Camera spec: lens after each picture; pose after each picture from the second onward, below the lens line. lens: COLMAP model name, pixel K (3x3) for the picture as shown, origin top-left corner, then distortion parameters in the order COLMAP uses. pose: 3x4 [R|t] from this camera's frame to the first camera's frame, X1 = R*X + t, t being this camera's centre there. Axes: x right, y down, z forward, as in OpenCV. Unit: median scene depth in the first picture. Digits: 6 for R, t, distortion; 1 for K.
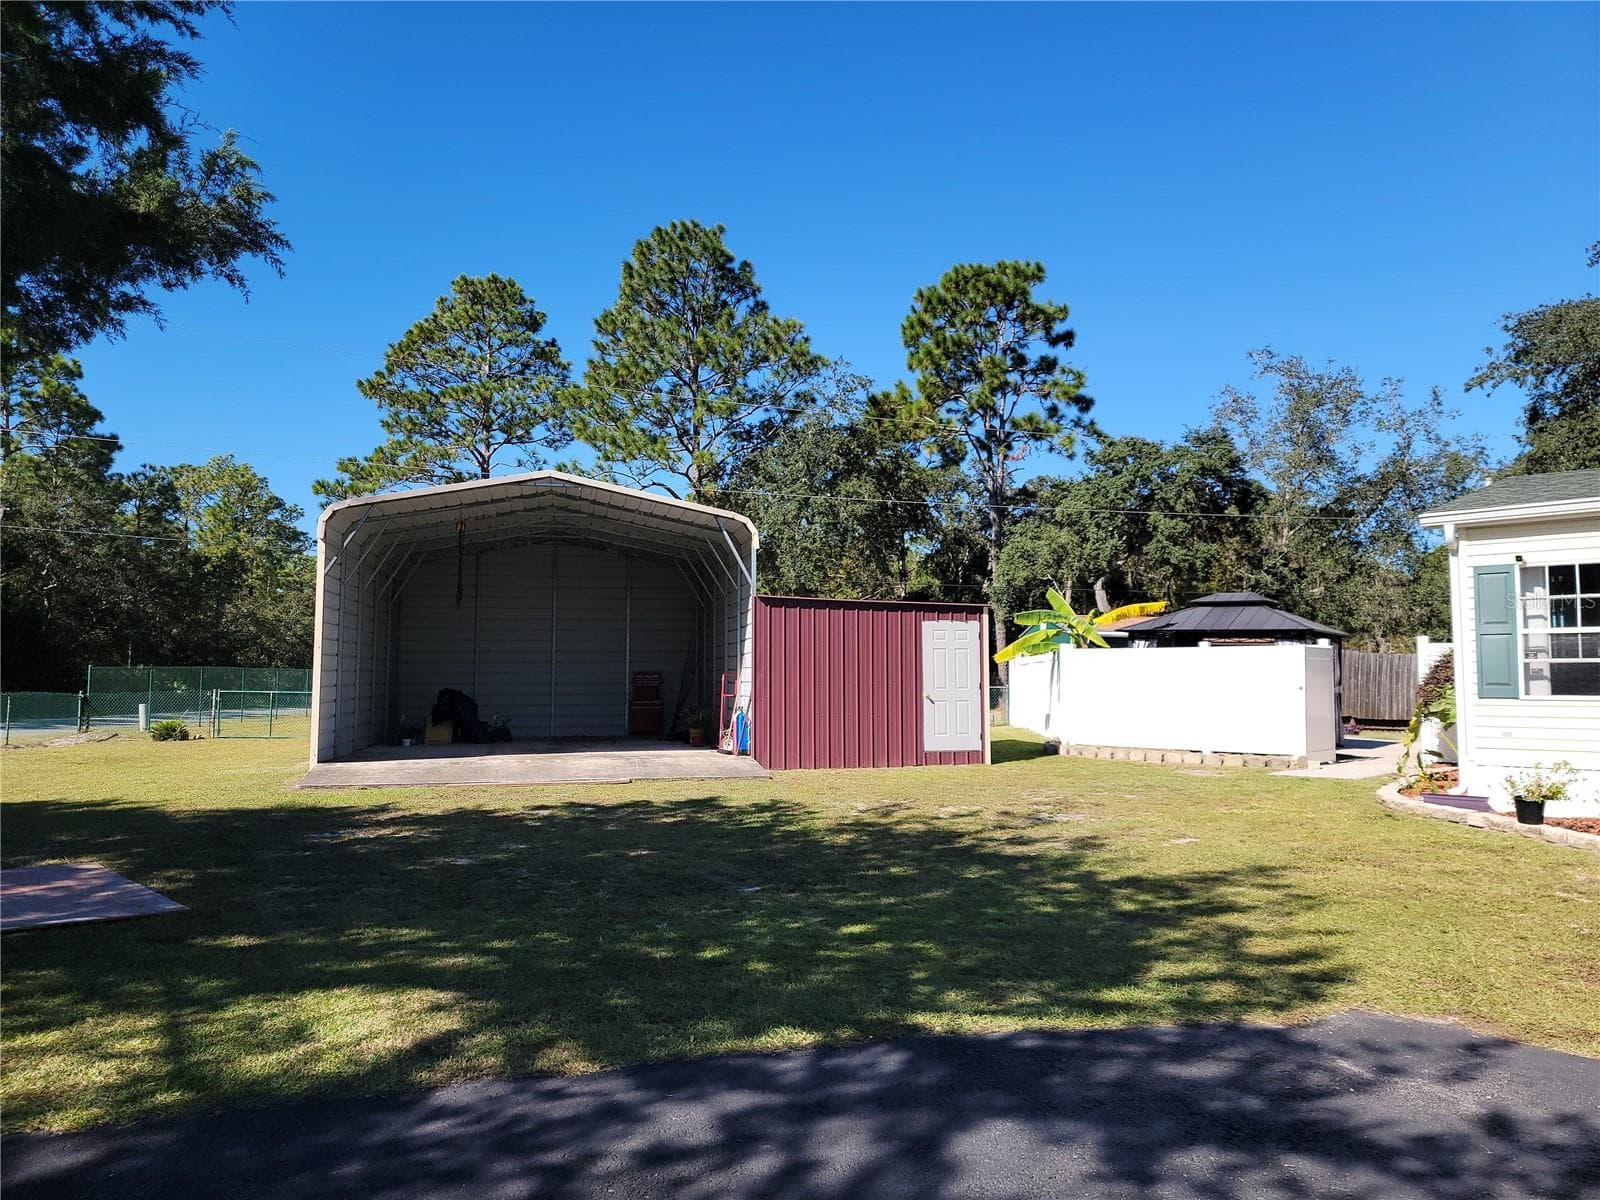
lens RADIAL K [[1110.8, 0, 817.2], [0, 1110.8, 611.4], [0, 0, 1]] dist [0.072659, -0.051555]
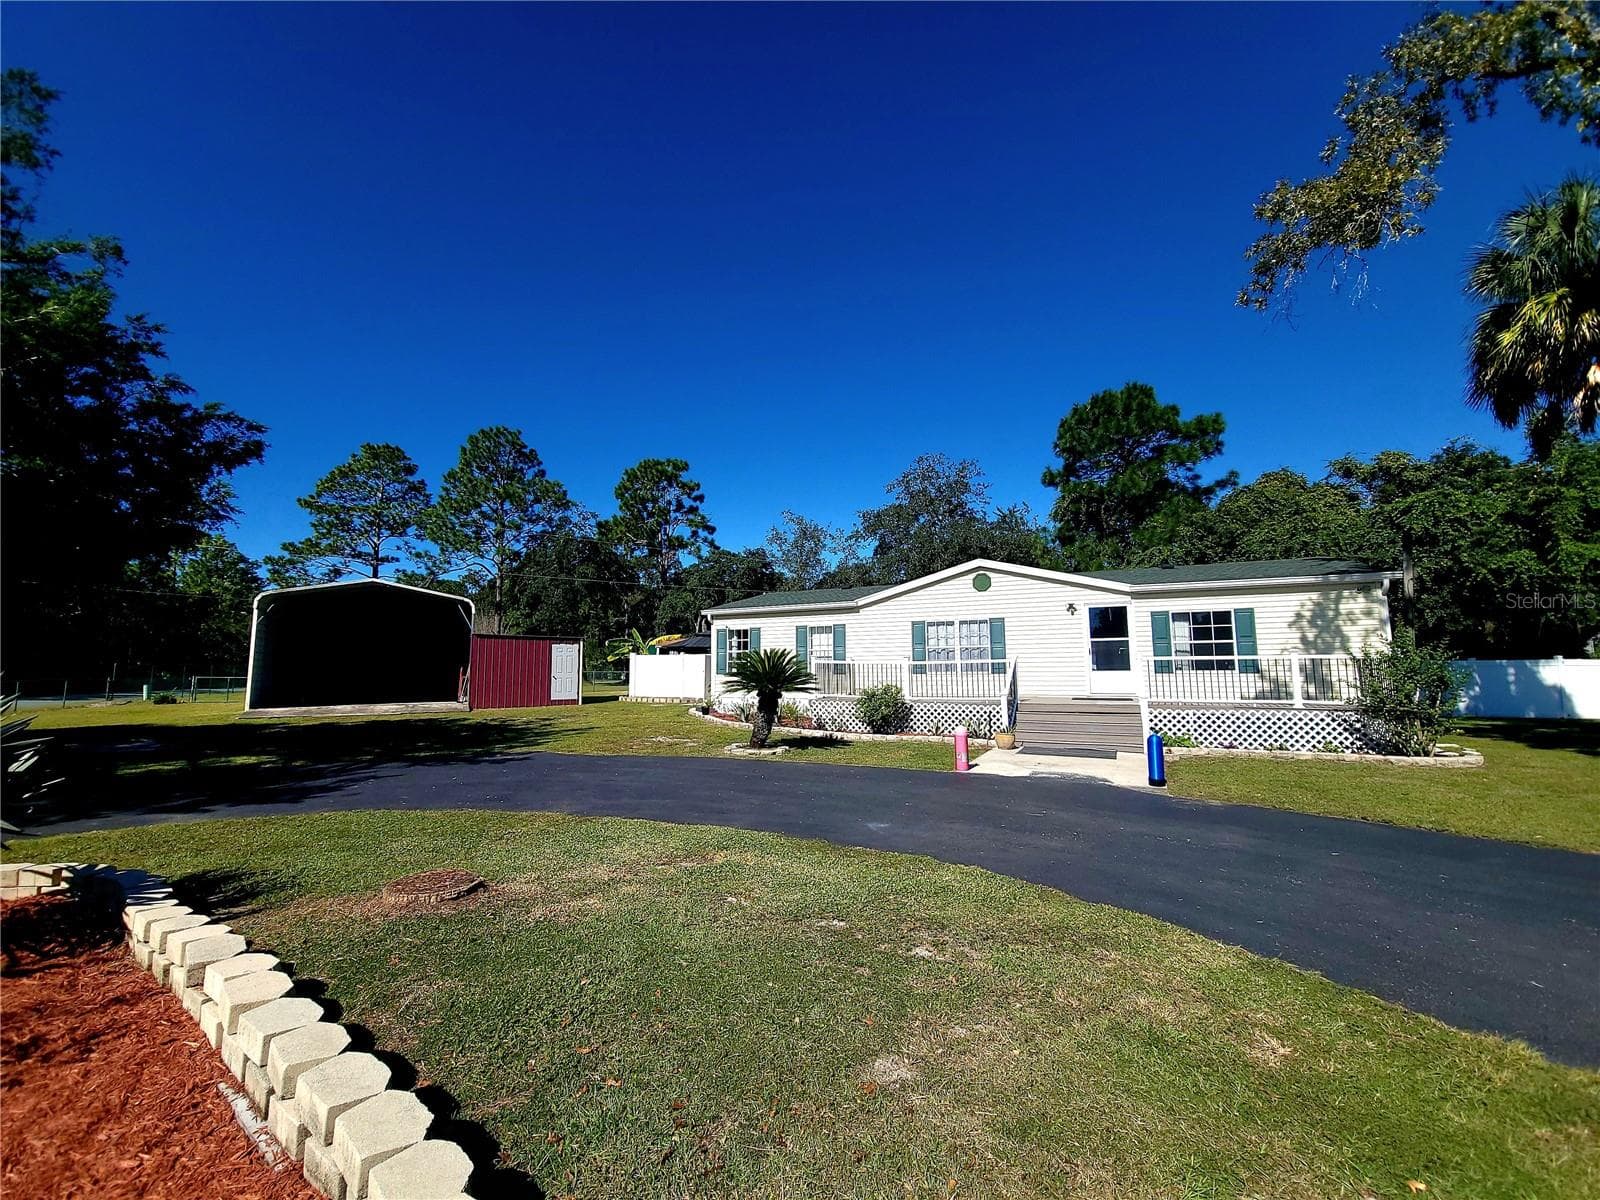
lens RADIAL K [[653.6, 0, 788.2], [0, 653.6, 594.8], [0, 0, 1]] dist [0.007542, -0.006628]
pose [[0.969029, 0.021244, 0.246032, 0.099814], [-0.009193, 0.998705, -0.050029, -0.013211], [-0.246776, 0.046217, 0.967970, -0.199252]]
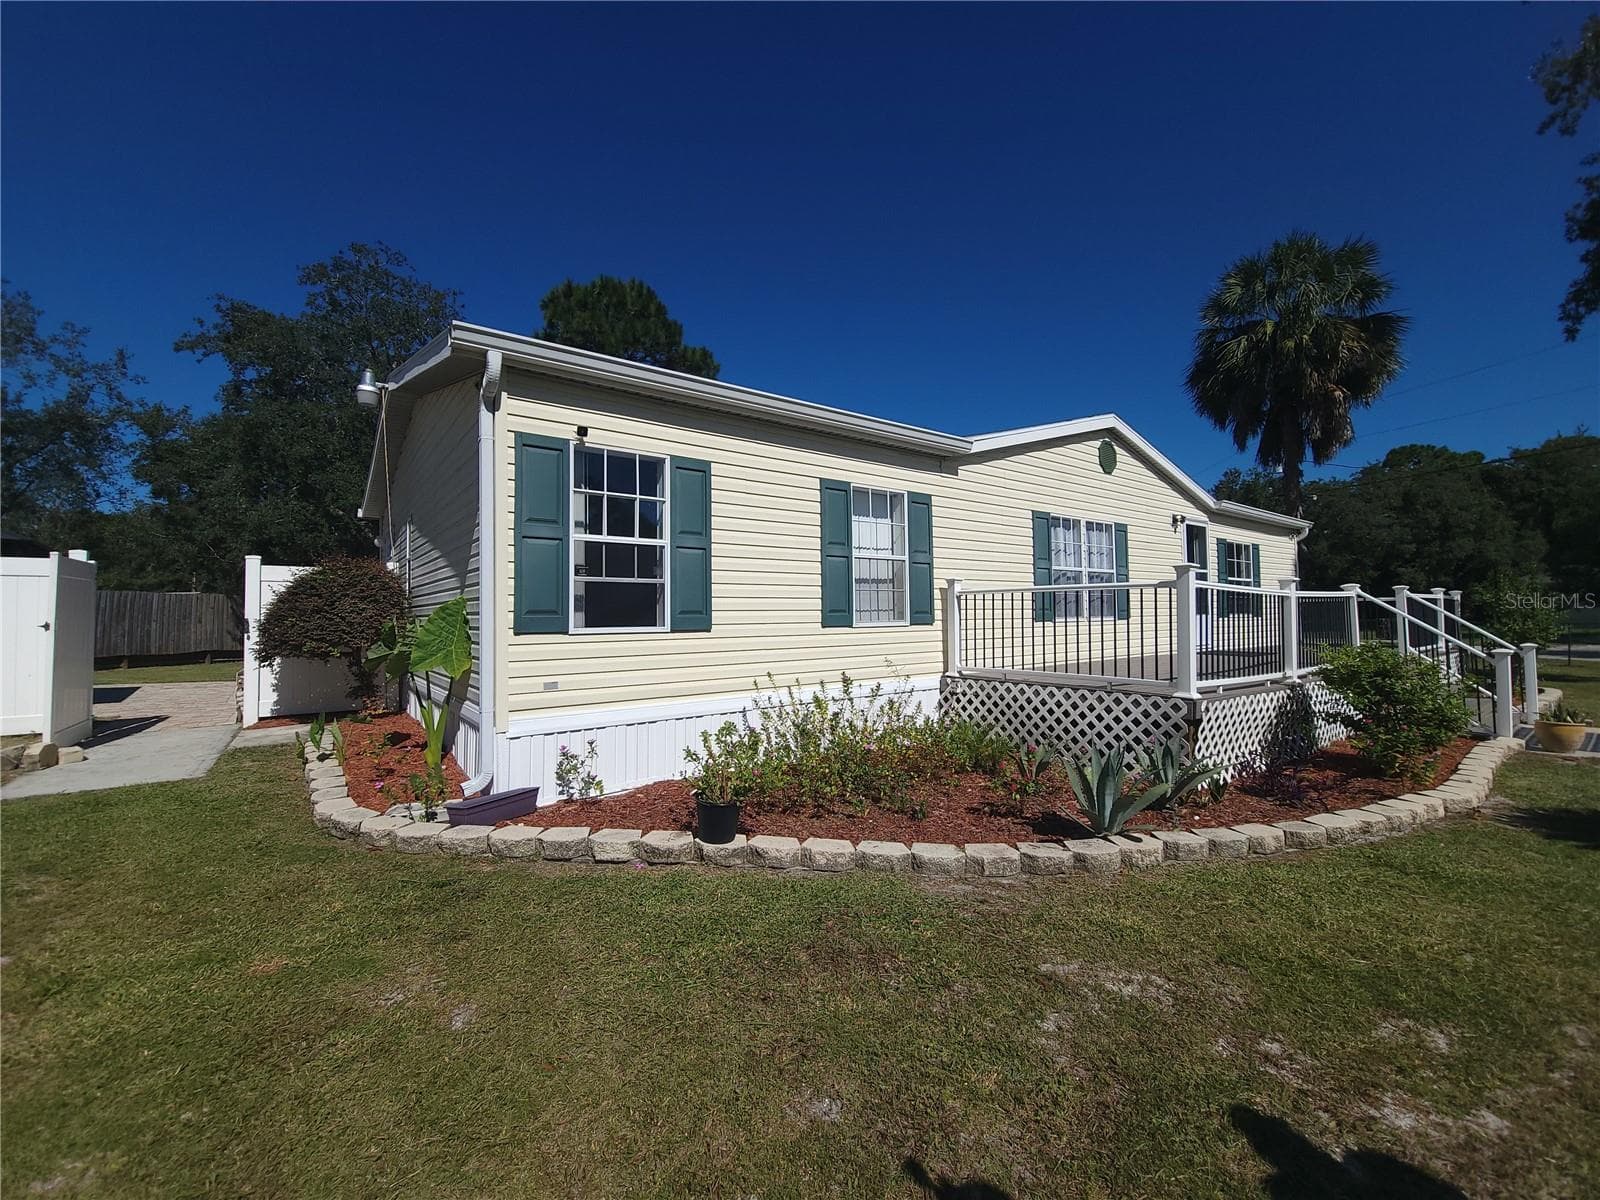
lens RADIAL K [[654.9, 0, 787.8], [0, 654.9, 596.6], [0, 0, 1]] dist [-0.001901, -0.000211]
pose [[0.211111, 0.026743, 0.977096, 0.072616], [-0.053172, 0.998460, -0.015840, 0.015427], [-0.976015, -0.048610, 0.212207, 0.223495]]
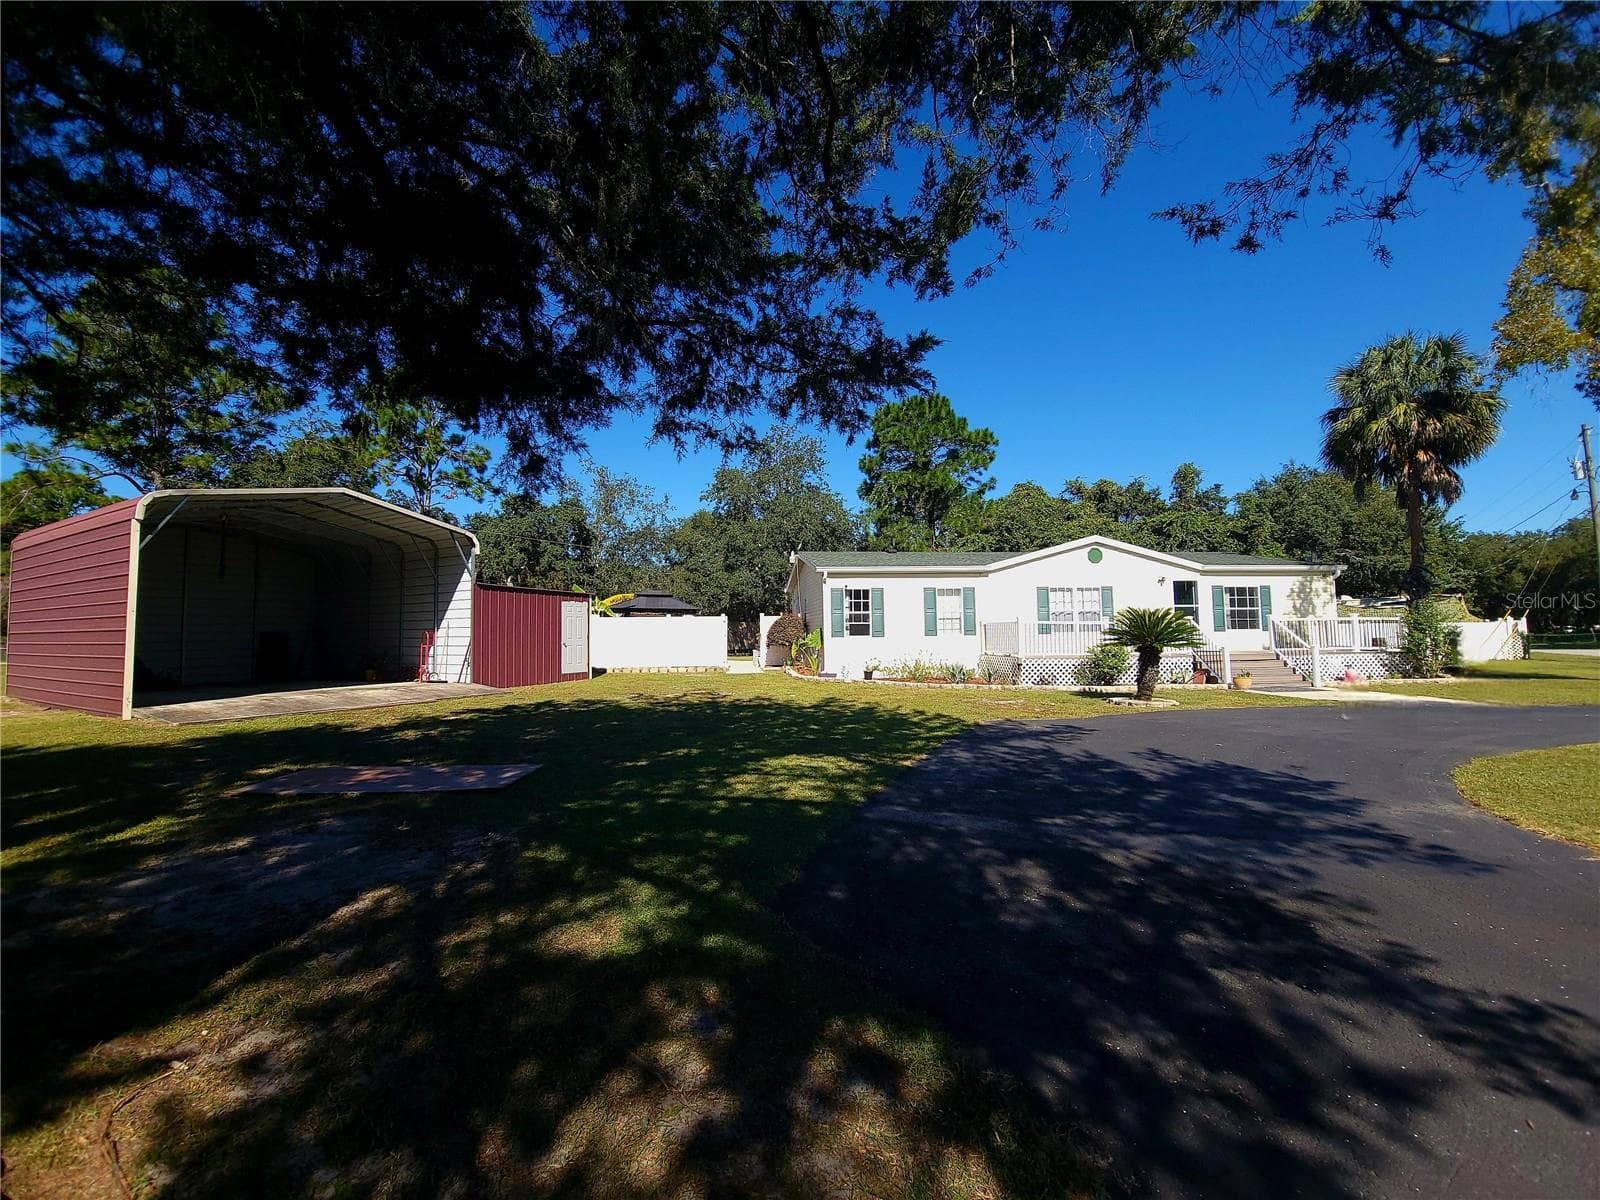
lens RADIAL K [[649.9, 0, 790.2], [0, 649.9, 597.6], [0, 0, 1]] dist [0.005985, -0.005822]
pose [[0.673700, 0.031131, 0.738349, -0.182073], [-0.033376, 0.999375, -0.011684, 0.001154], [-0.738251, -0.016772, 0.674317, 0.009246]]
